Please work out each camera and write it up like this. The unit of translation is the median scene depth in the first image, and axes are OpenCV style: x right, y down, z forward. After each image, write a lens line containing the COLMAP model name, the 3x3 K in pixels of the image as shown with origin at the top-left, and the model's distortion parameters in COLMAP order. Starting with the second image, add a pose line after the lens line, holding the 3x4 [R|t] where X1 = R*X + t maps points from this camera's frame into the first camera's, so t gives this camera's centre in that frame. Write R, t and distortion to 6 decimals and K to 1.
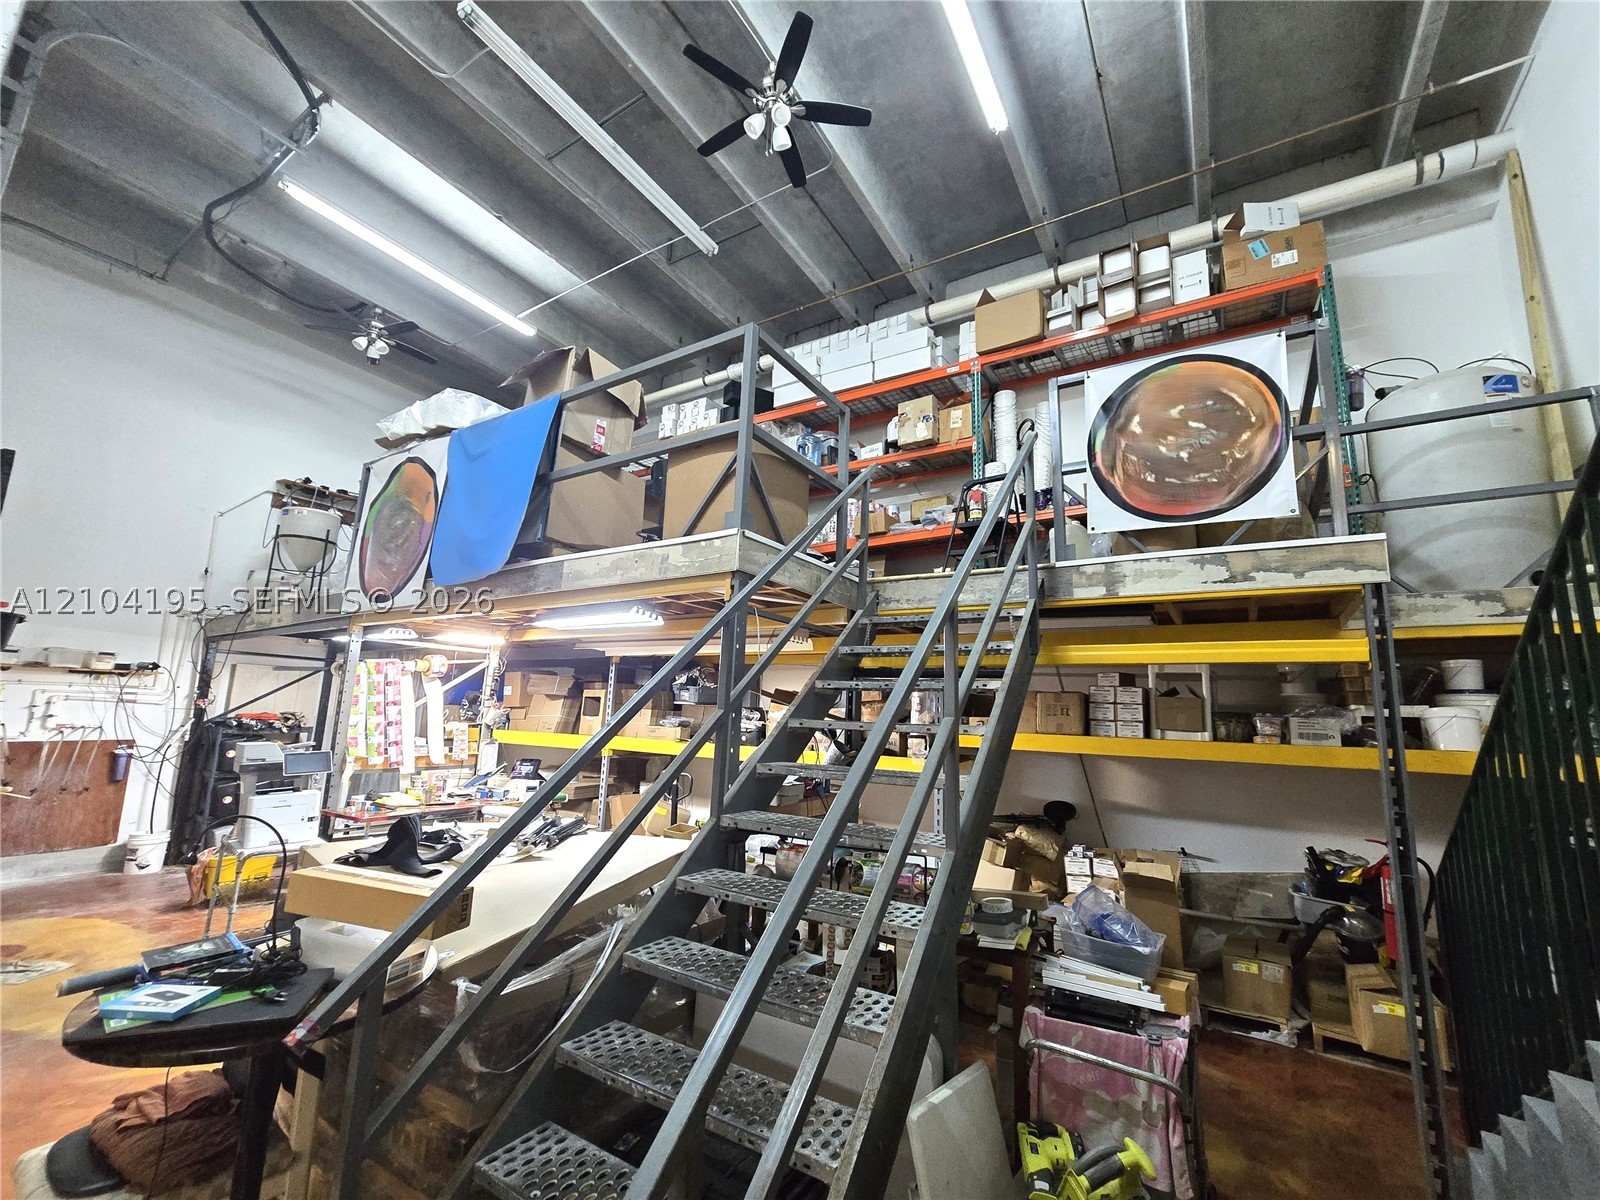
lens RADIAL K [[658.6, 0, 795.8], [0, 658.6, 607.1], [0, 0, 1]] dist [-0.008757, 0.002004]
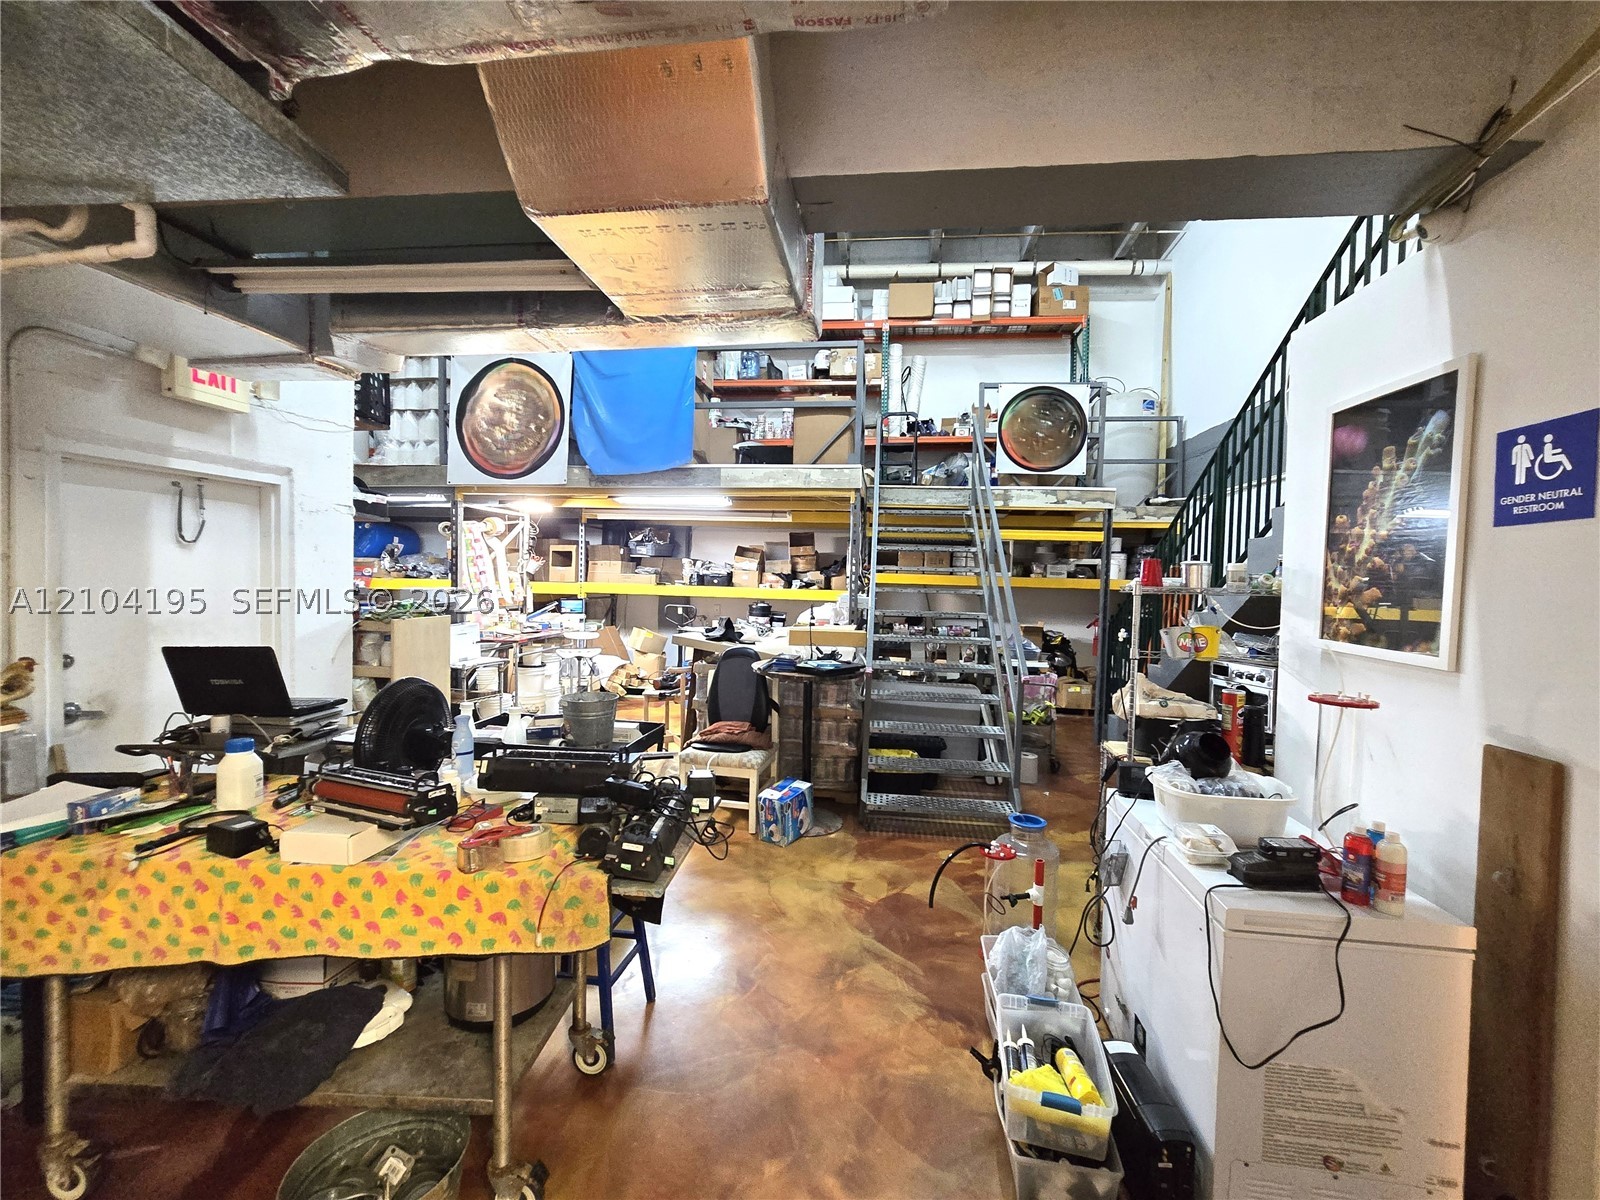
lens RADIAL K [[658.6, 0, 803.6], [0, 658.6, 598.9], [0, 0, 1]] dist [-0.008757, 0.002004]
pose [[0.909302, -0.025886, 0.415331, -0.660465], [-0.062154, 0.978420, 0.197057, -0.068271], [-0.411469, -0.204999, 0.888070, -0.434290]]
